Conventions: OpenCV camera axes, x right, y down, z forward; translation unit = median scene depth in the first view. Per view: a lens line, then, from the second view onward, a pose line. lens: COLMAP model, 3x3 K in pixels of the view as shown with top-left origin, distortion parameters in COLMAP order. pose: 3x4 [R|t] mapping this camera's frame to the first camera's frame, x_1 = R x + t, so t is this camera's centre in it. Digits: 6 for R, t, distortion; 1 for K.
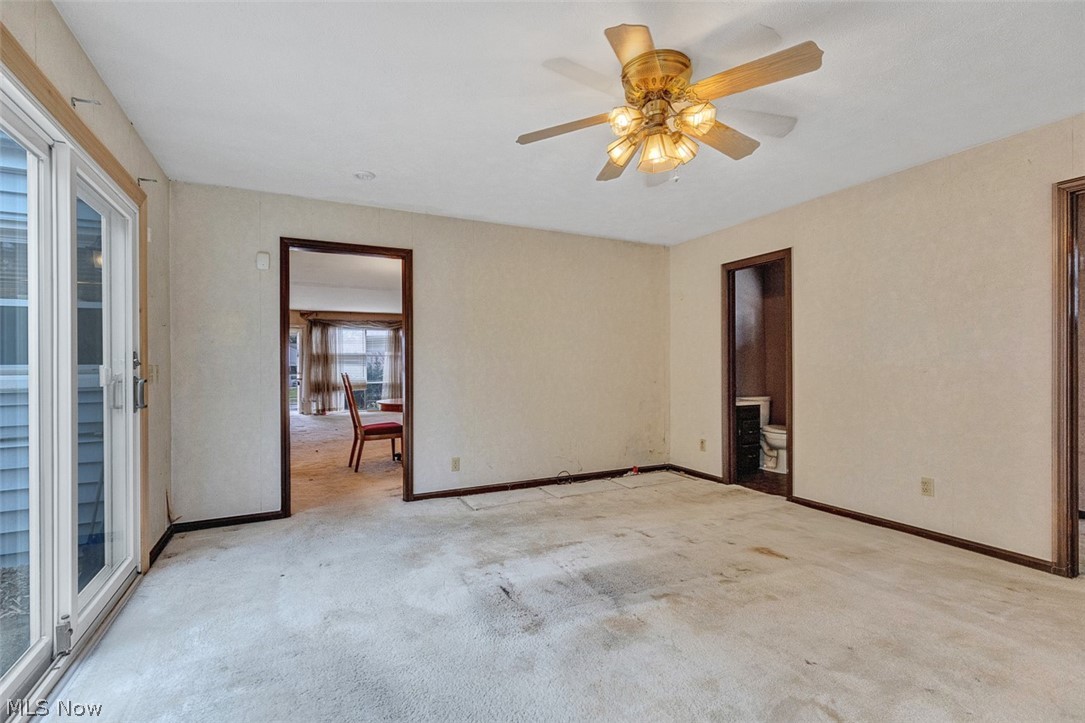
lens RADIAL K [[497.3, 0, 543.0], [0, 497.3, 365.3], [0, 0, 1]] dist [0.009429, -0.001375]
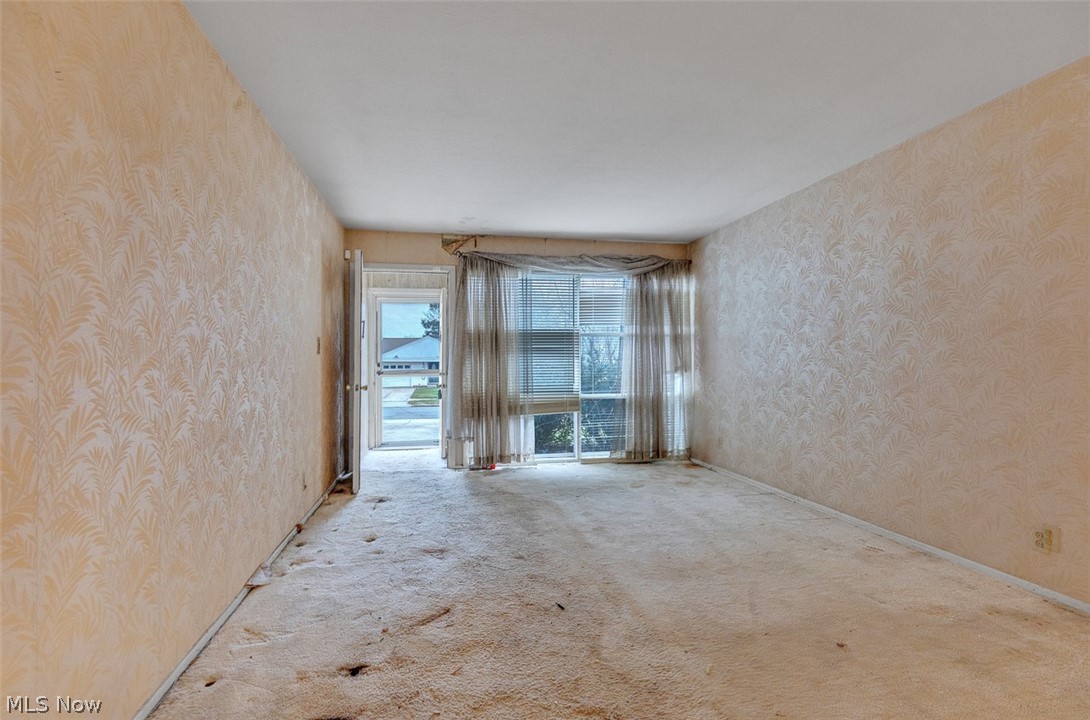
lens RADIAL K [[499.6, 0, 549.9], [0, 499.6, 358.8], [0, 0, 1]] dist [0.009429, -0.001375]
pose [[0.967330, 0.000783, -0.253519, -0.277706], [-0.003614, 0.999936, -0.010700, 0.006702], [0.253494, 0.011267, 0.967271, 0.586833]]
